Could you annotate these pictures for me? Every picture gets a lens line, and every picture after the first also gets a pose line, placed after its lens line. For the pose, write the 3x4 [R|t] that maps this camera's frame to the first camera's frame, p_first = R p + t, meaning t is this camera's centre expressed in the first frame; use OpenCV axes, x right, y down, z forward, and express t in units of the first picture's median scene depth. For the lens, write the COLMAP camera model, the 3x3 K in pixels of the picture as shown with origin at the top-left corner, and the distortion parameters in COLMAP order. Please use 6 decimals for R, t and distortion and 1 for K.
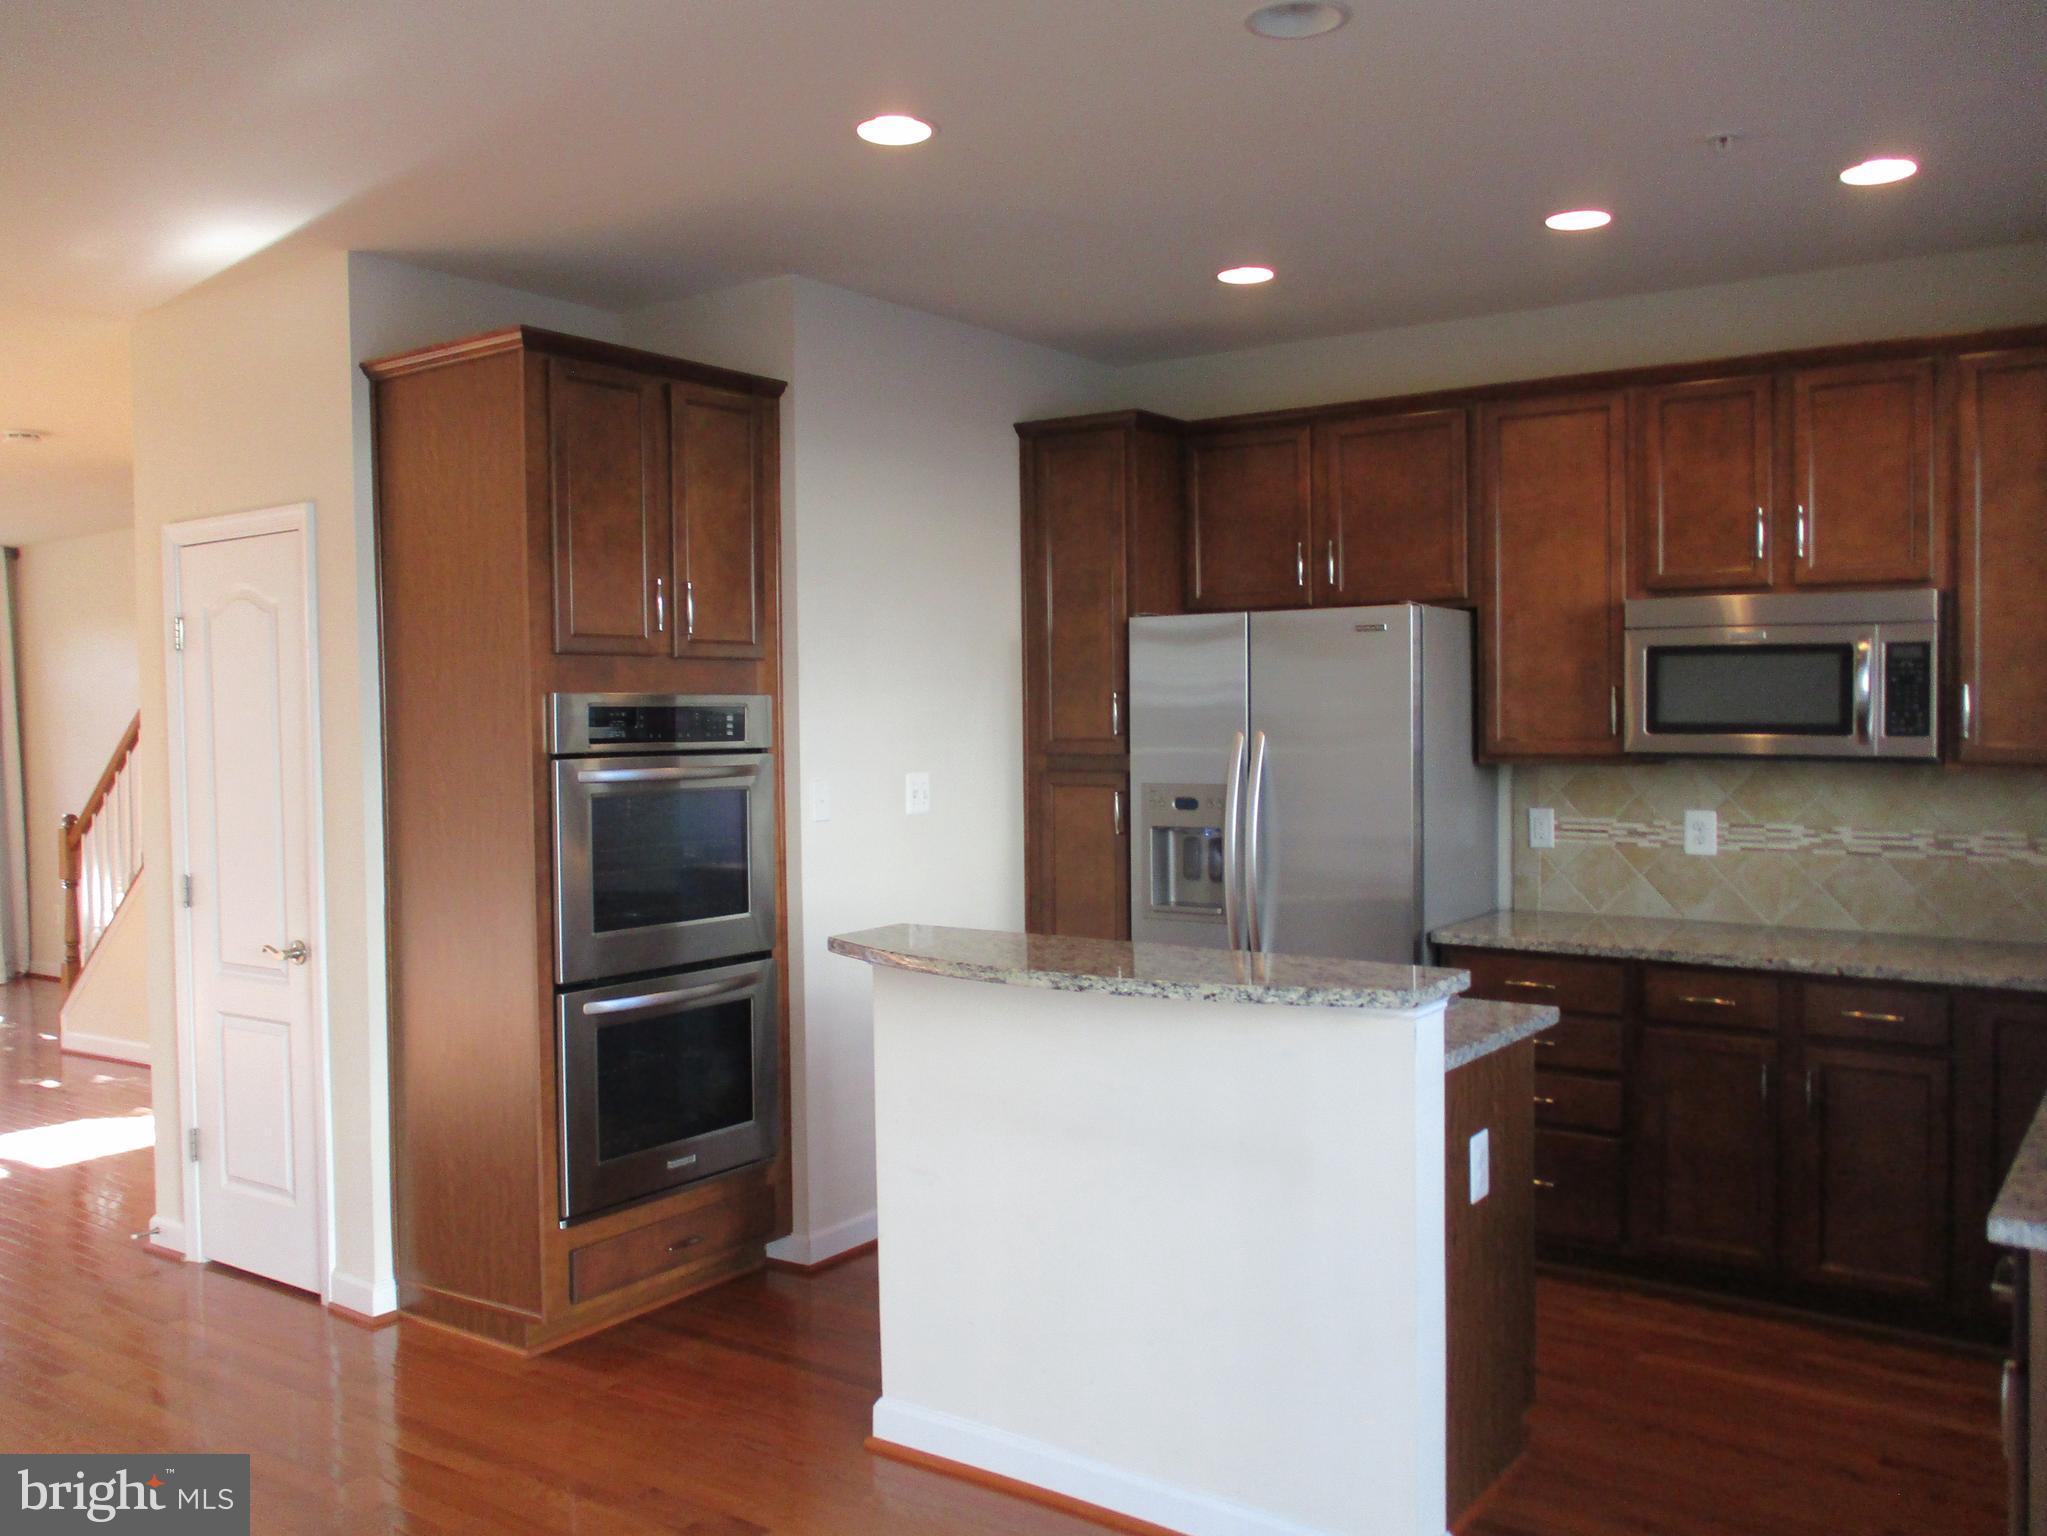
lens RADIAL K [[1710.1, 0, 1030.2], [0, 1710.1, 752.4], [0, 0, 1]] dist [-0.013839, -0.014187]
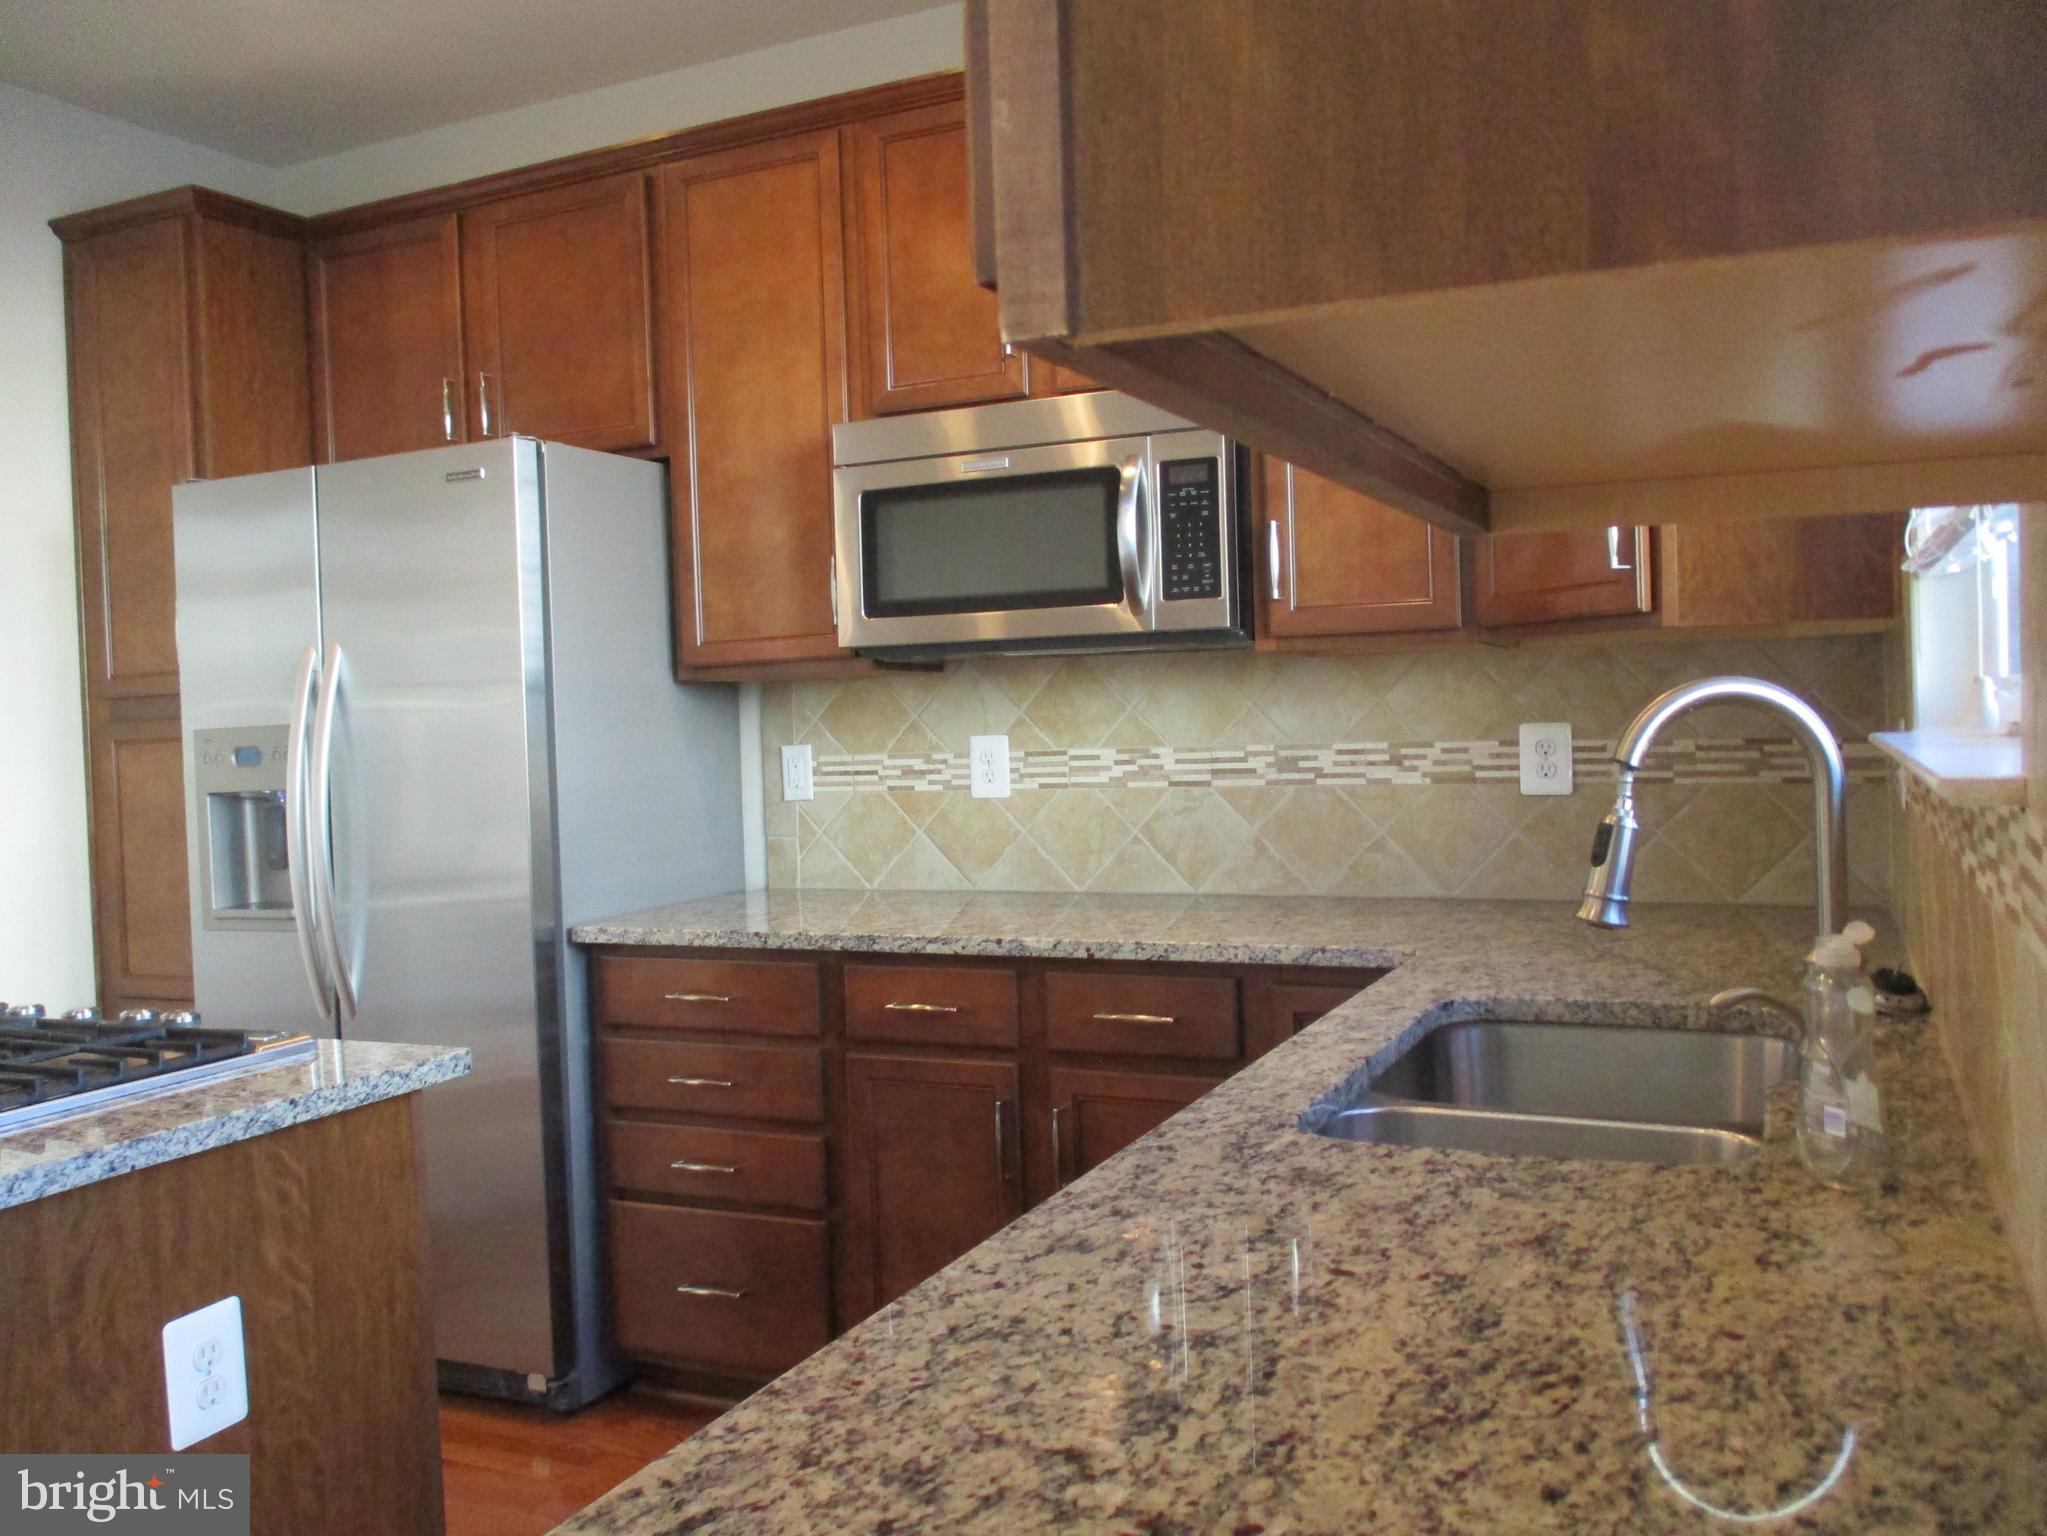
lens RADIAL K [[1710.1, 0, 1016.5], [0, 1710.1, 779.8], [0, 0, 1]] dist [-0.013839, -0.014187]
pose [[0.983338, -0.040352, 0.177254, 0.289506], [0.038296, 0.999154, 0.015004, 0.044061], [-0.177710, -0.007966, 0.984051, 0.308013]]
